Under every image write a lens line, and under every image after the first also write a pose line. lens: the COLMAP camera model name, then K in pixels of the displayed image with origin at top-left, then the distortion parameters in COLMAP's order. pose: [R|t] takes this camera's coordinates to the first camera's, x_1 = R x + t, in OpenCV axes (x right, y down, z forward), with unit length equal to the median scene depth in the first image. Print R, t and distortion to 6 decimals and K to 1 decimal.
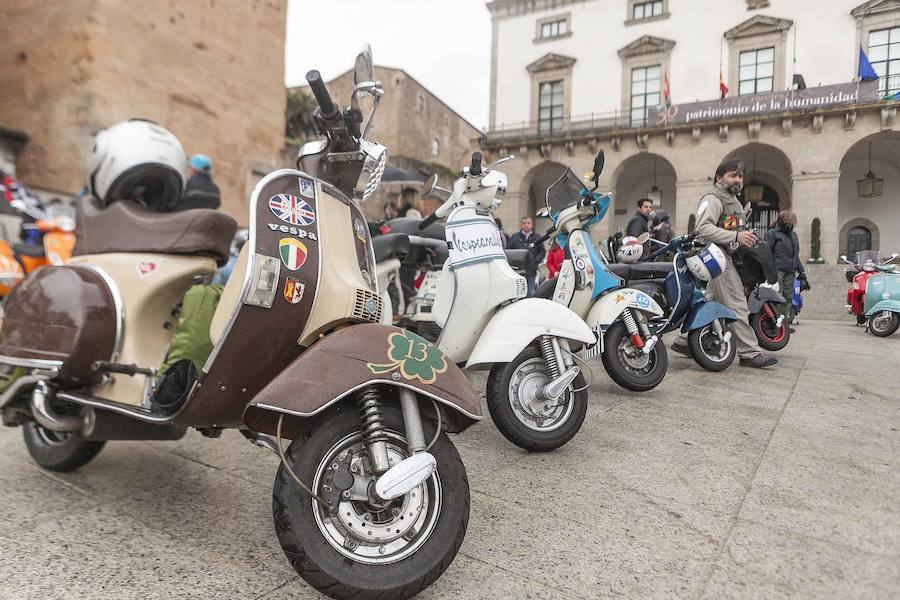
lens RADIAL K [[614.7, 0, 450.0], [0, 614.7, 300.0], [0, 0, 1]] dist [-0.007485, -0.002695]
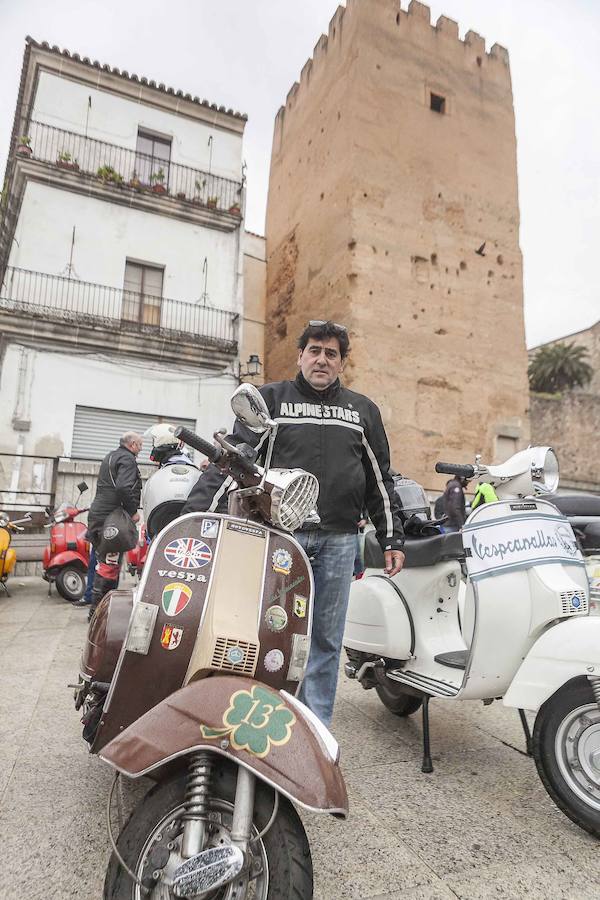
lens RADIAL K [[614.7, 0, 300.0], [0, 614.7, 450.0], [0, 0, 1]] dist [-0.007485, -0.002695]
pose [[0.790320, -0.132692, -0.598153, 0.341970], [0.023919, 0.982205, -0.186285, -0.074853], [0.612227, 0.132917, 0.779430, 0.171610]]
